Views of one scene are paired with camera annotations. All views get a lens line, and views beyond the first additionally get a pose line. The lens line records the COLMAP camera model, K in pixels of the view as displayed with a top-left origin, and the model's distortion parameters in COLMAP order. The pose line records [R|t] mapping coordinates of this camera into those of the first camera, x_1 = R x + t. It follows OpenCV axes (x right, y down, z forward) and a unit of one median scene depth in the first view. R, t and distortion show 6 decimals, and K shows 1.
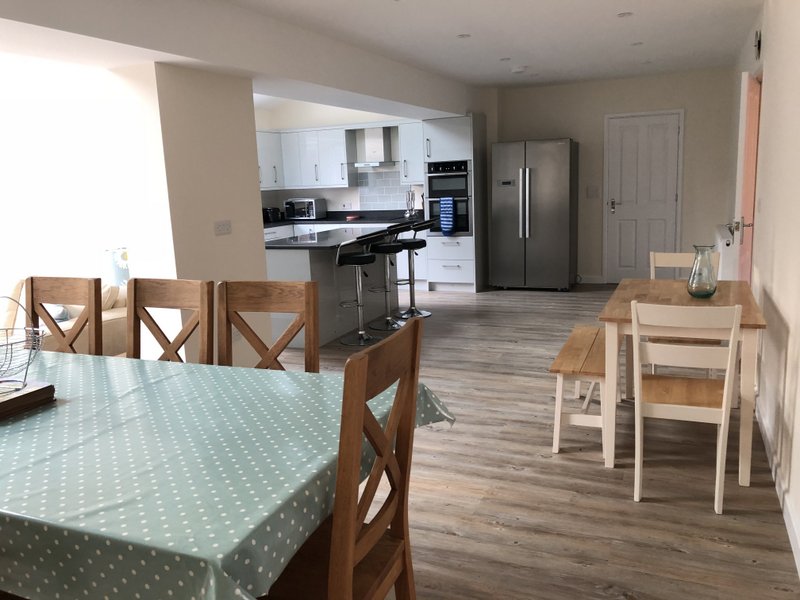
lens RADIAL K [[657.5, 0, 400.0], [0, 657.5, 300.0], [0, 0, 1]] dist [0.071543, -0.174572]
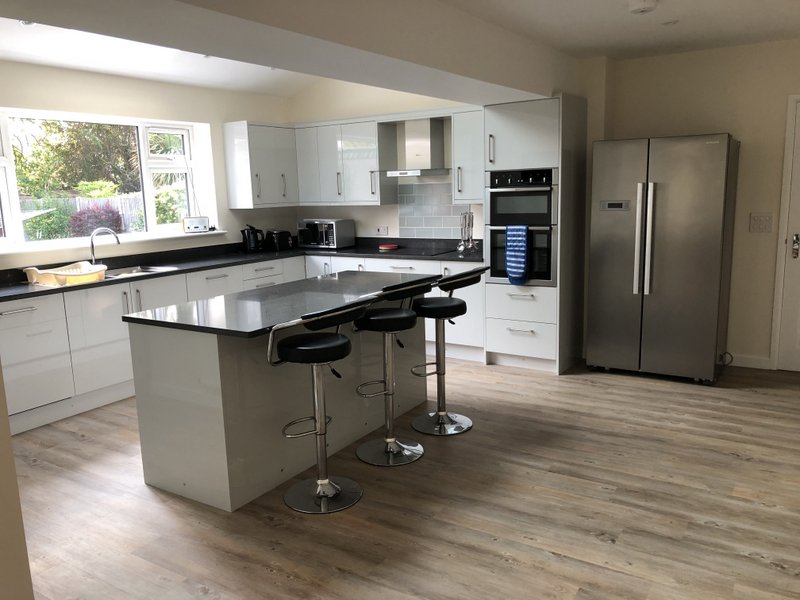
lens RADIAL K [[657.5, 0, 400.0], [0, 657.5, 300.0], [0, 0, 1]] dist [0.071543, -0.174572]
pose [[0.985748, 0.041381, -0.163061, 0.064948], [-0.042589, 0.999085, -0.003920, -0.074400], [0.162749, 0.010809, 0.986608, 0.341302]]
